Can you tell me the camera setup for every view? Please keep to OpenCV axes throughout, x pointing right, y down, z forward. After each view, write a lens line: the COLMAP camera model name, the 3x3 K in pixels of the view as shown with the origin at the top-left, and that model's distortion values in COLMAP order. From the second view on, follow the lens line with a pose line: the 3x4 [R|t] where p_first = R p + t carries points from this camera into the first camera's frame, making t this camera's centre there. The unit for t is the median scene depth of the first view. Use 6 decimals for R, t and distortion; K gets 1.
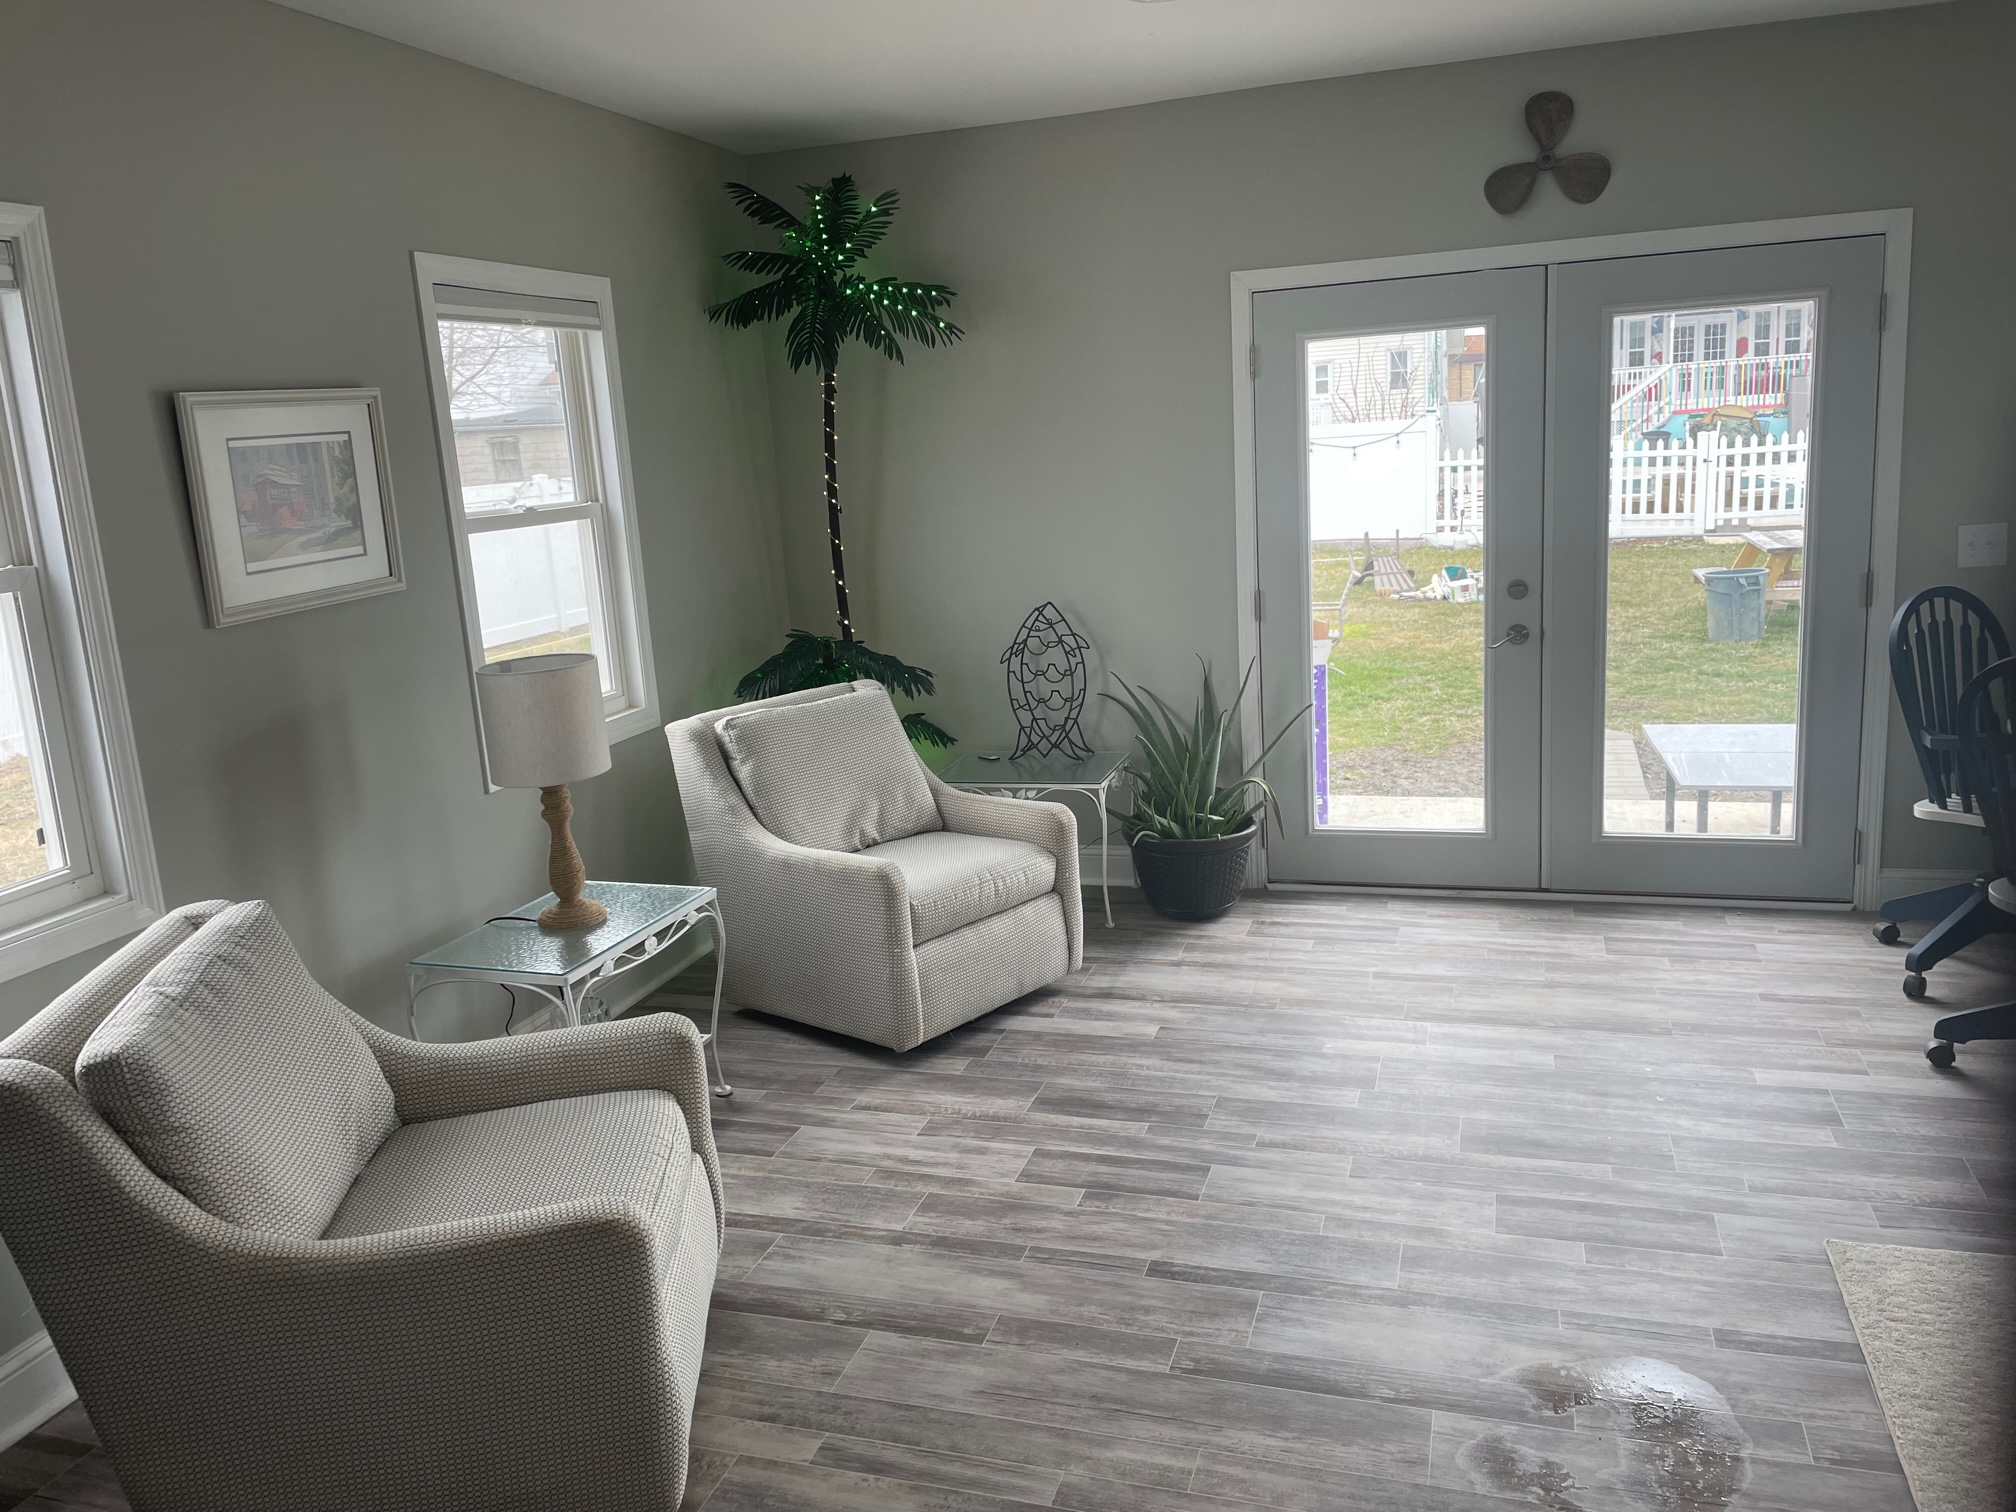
lens RADIAL K [[1519.3, 0, 1006.5], [0, 1519.3, 737.3], [0, 0, 1]] dist [0.056606, -0.058907]
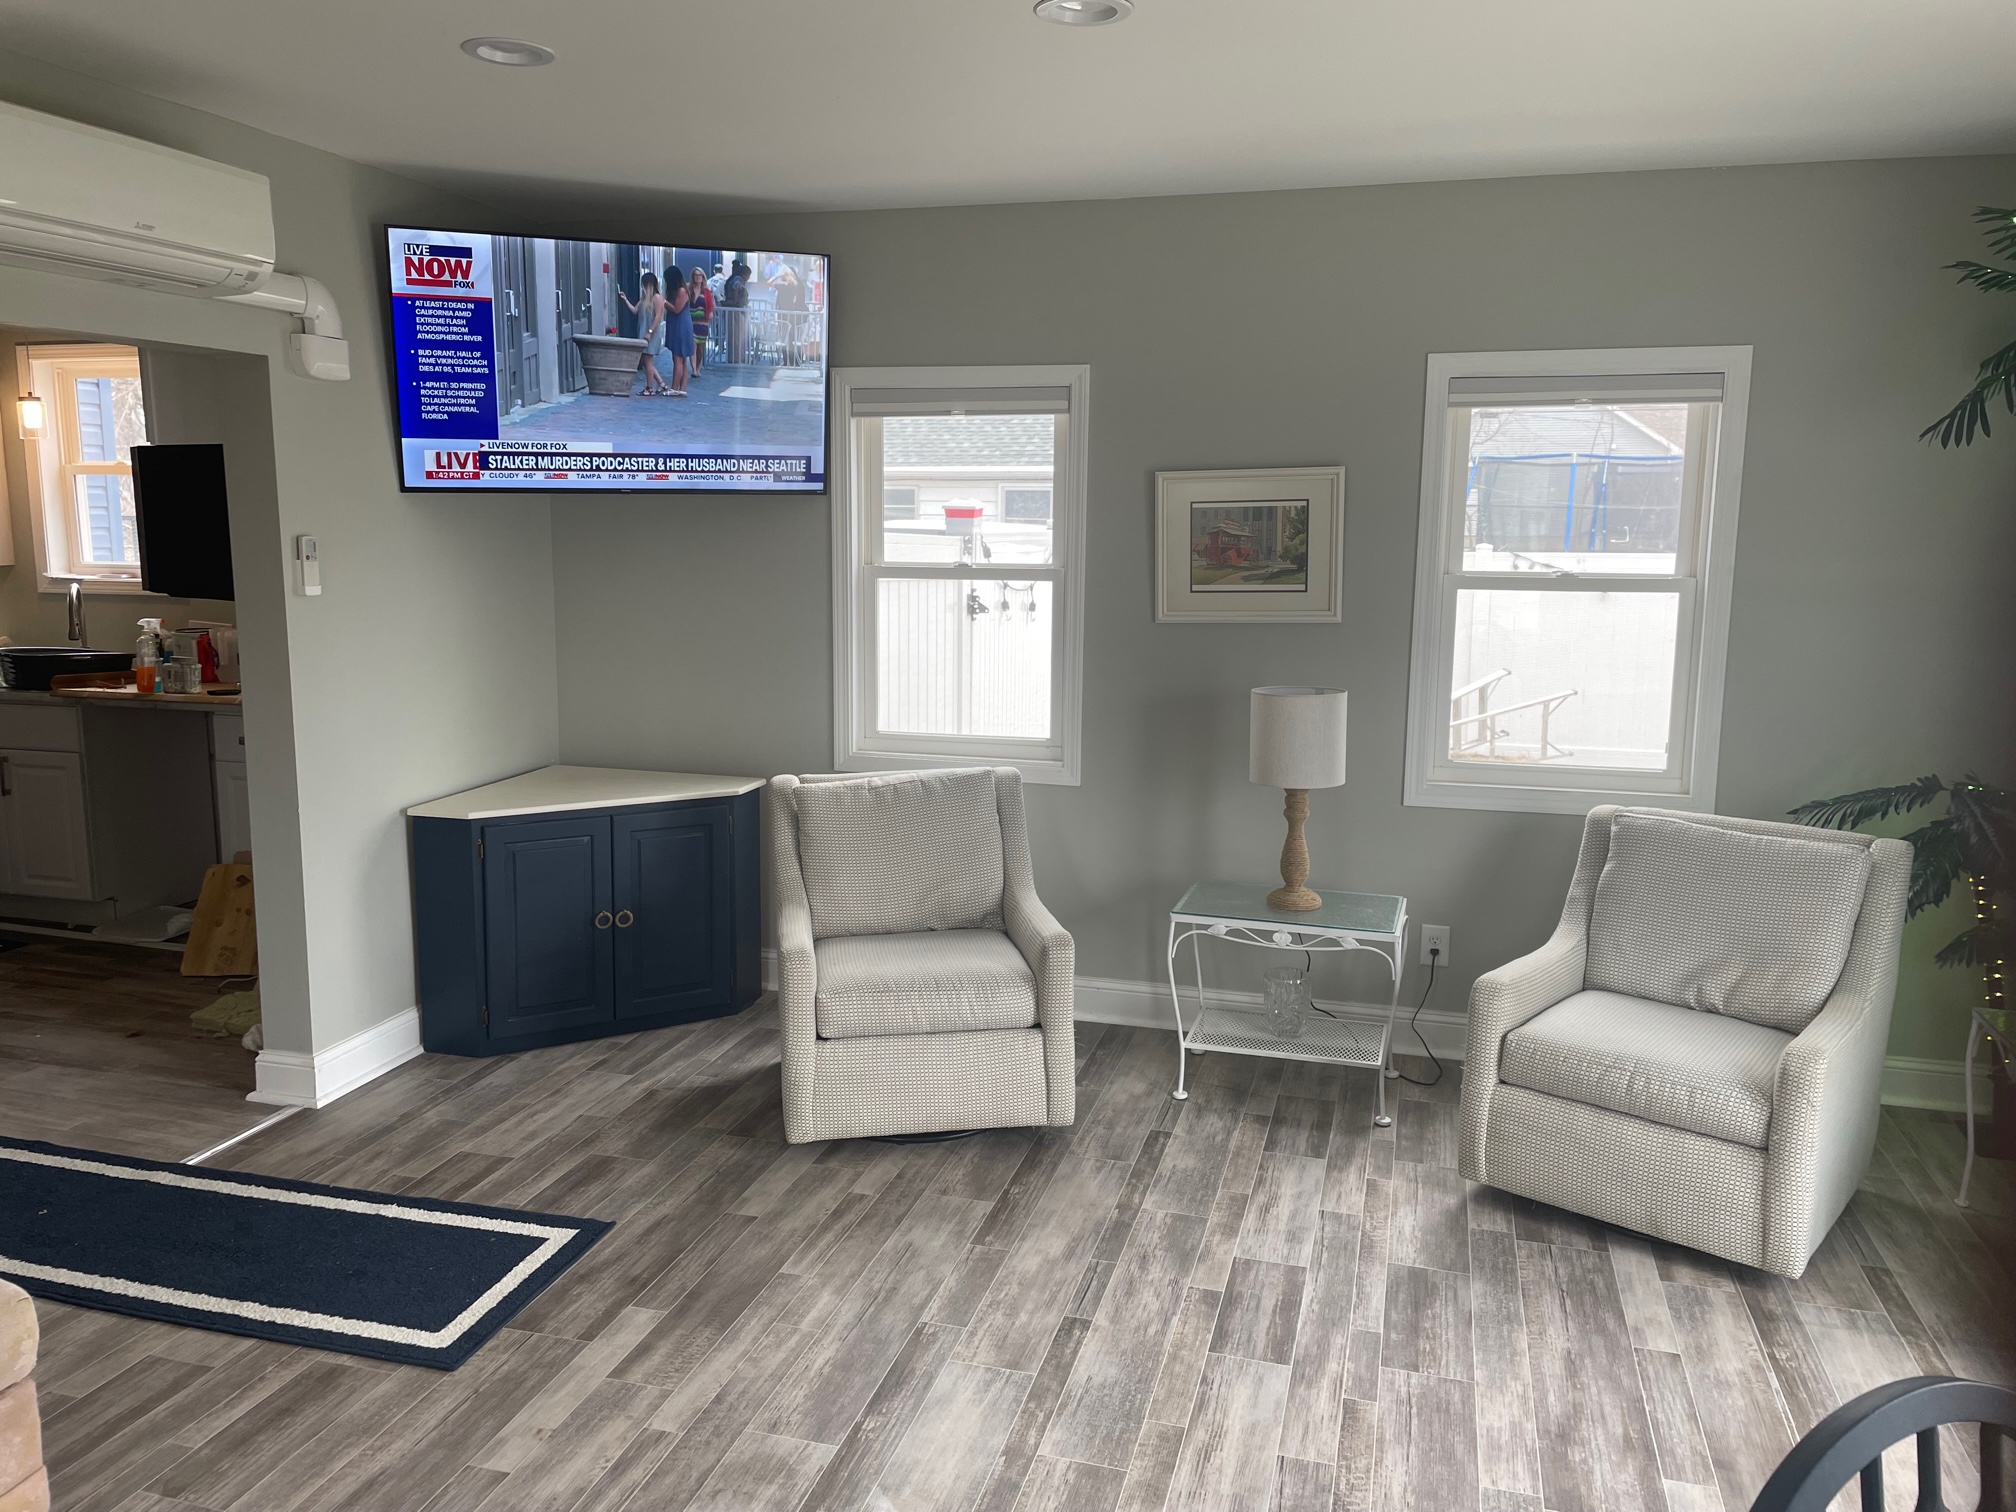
lens RADIAL K [[1519.3, 0, 1000.9], [0, 1519.3, 754.1], [0, 0, 1]] dist [0.056606, -0.058907]
pose [[0.023645, 0.211155, -0.977167, 0.696799], [-0.212399, 0.956186, 0.201482, -0.151997], [0.976897, 0.202785, 0.067458, 0.532665]]
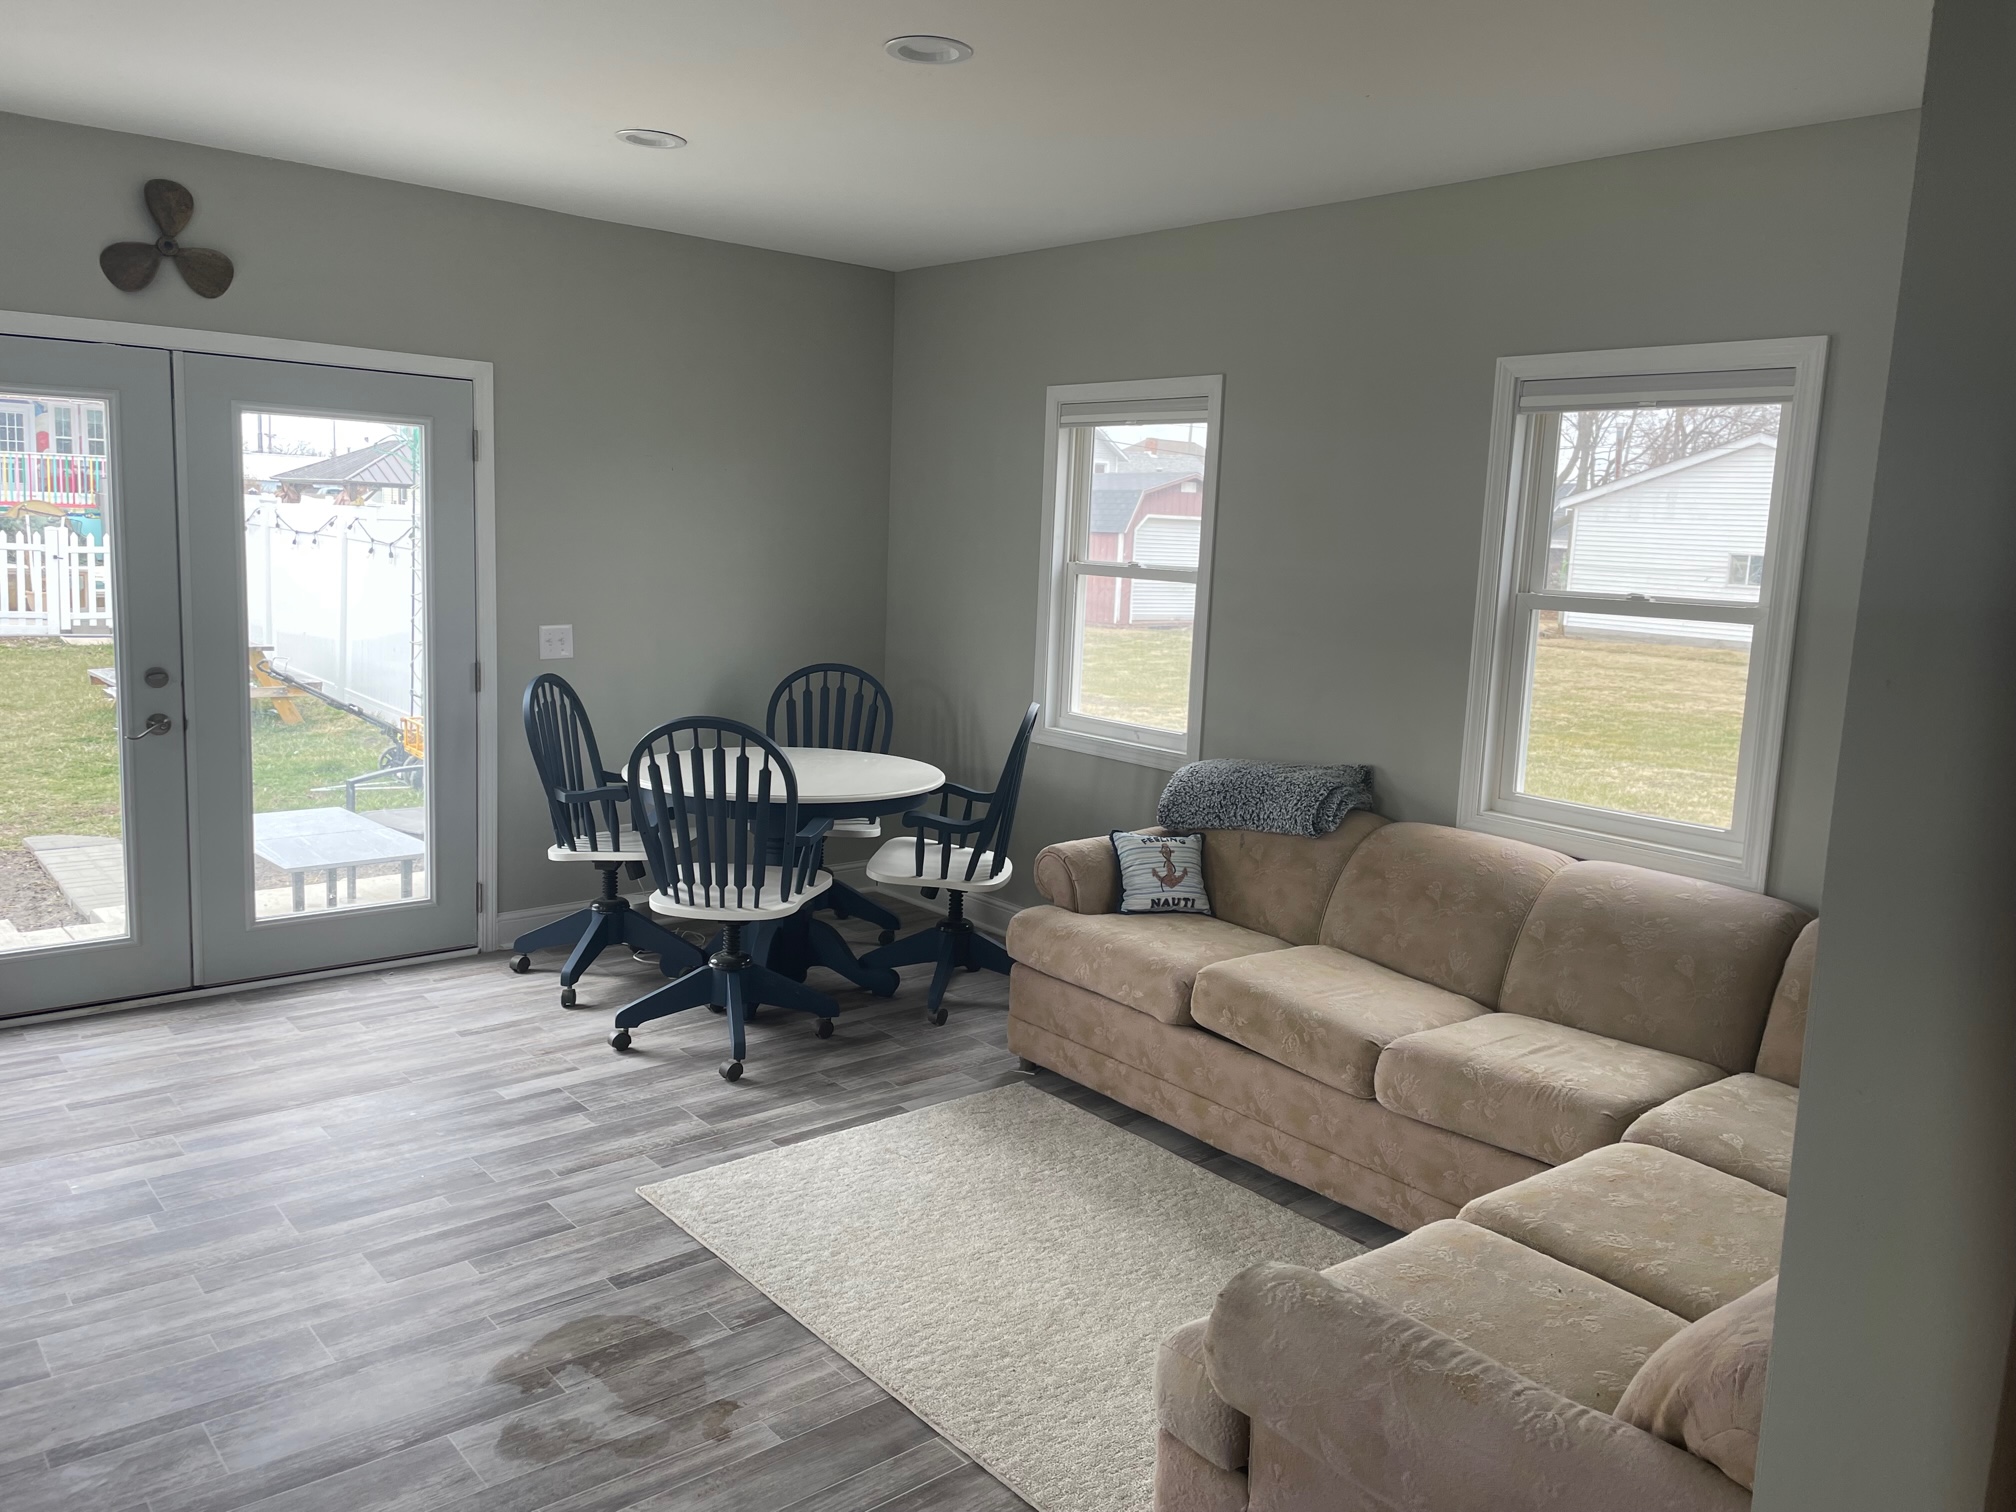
lens RADIAL K [[1519.3, 0, 1023.6], [0, 1519.3, 751.8], [0, 0, 1]] dist [0.056606, -0.058907]
pose [[0.520768, -0.045584, 0.852481, -0.297214], [0.096228, 0.995344, -0.005562, 0.010451], [-0.848258, 0.084929, 0.522729, 0.051666]]
